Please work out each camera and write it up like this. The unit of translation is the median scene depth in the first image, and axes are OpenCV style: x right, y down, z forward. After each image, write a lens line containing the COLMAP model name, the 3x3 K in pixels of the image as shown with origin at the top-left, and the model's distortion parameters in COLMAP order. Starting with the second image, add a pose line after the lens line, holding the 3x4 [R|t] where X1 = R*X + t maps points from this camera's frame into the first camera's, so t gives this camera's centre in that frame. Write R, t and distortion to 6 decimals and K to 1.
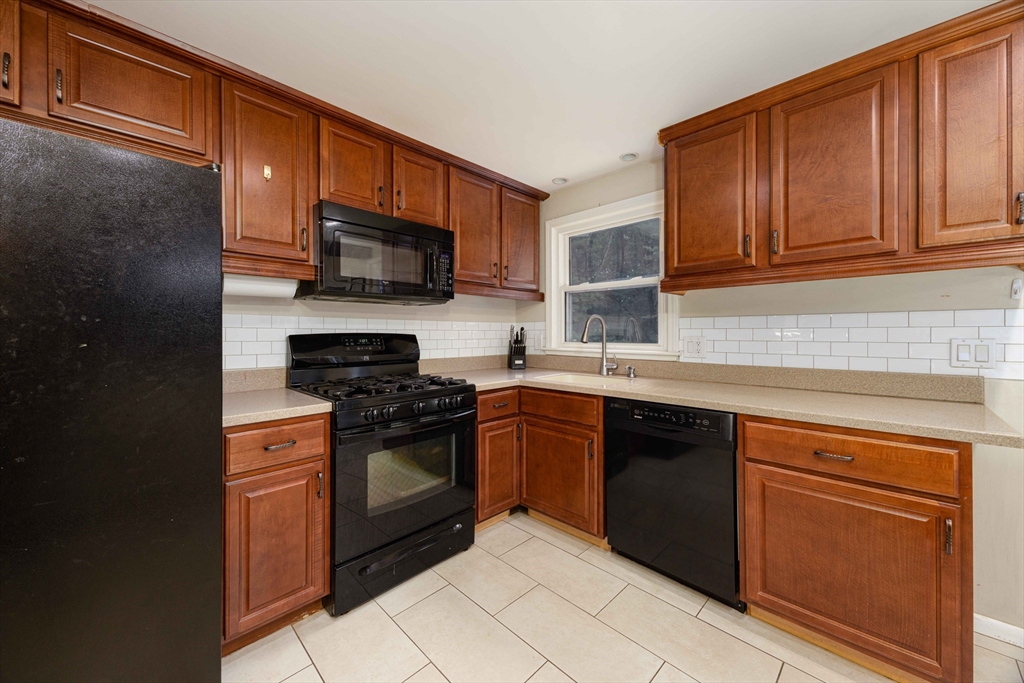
lens RADIAL K [[389.6, 0, 521.3], [0, 389.6, 333.2], [0, 0, 1]] dist [0.011617, -0.001439]
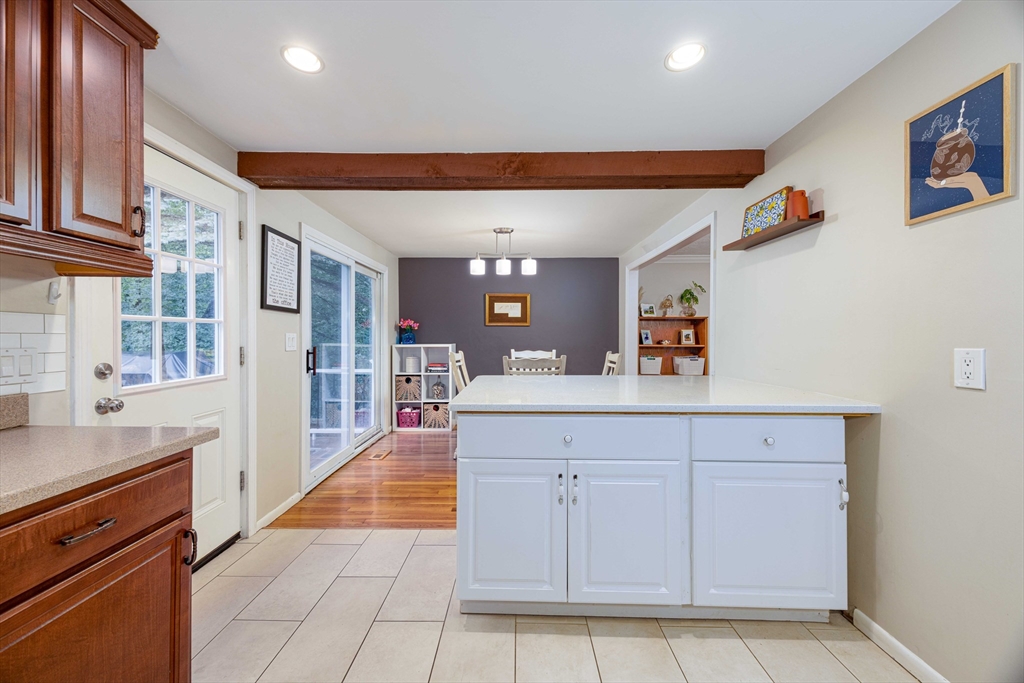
lens RADIAL K [[389.6, 0, 513.5], [0, 389.6, 337.4], [0, 0, 1]] dist [0.011617, -0.001439]
pose [[-0.693012, -0.000642, 0.720926, -0.109266], [0.000304, 0.999999, 0.001183, -0.006079], [-0.720926, 0.001039, -0.693011, 0.647713]]
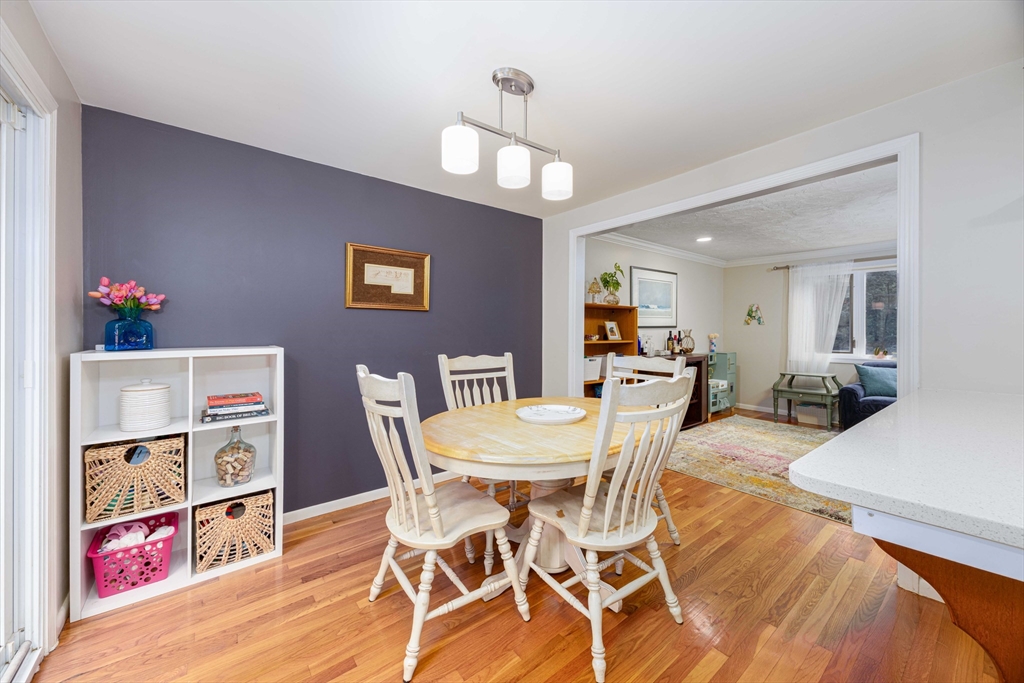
lens RADIAL K [[389.6, 0, 516.7], [0, 389.6, 330.6], [0, 0, 1]] dist [0.011617, -0.001439]
pose [[-0.993981, 0.001245, 0.109542, 1.294310], [0.000942, 0.999996, -0.002824, -0.001536], [-0.109545, -0.002704, -0.993978, 0.159032]]
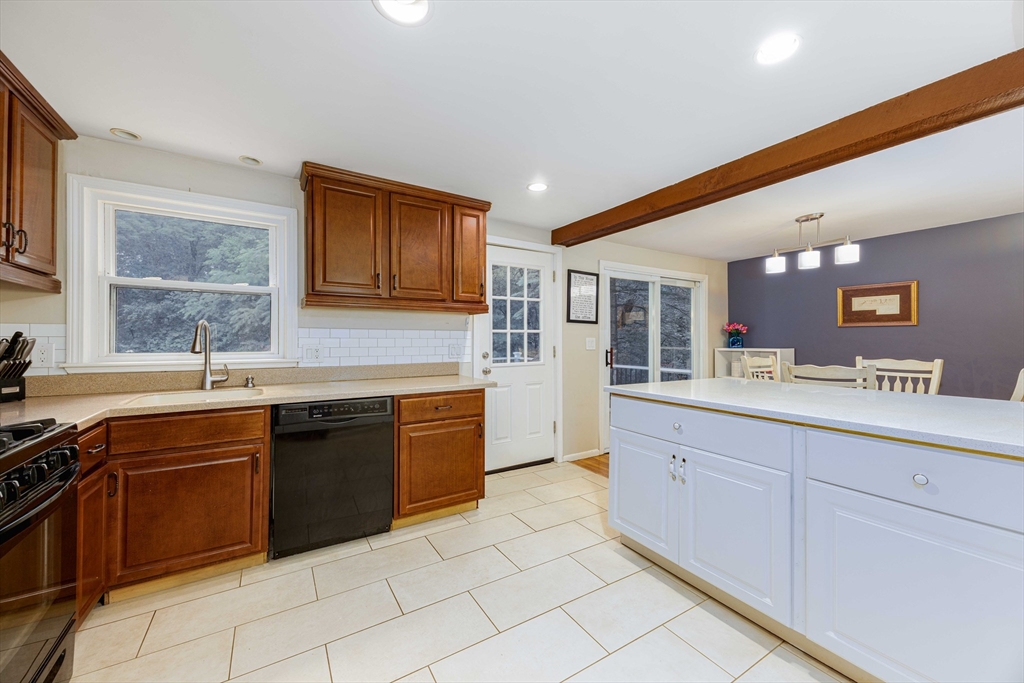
lens RADIAL K [[389.6, 0, 509.9], [0, 389.6, 337.3], [0, 0, 1]] dist [0.011617, -0.001439]
pose [[0.237043, 0.008651, 0.971461, -0.636873], [-0.001309, 0.999962, -0.008586, -0.004218], [-0.971498, 0.000764, 0.237045, 0.176182]]
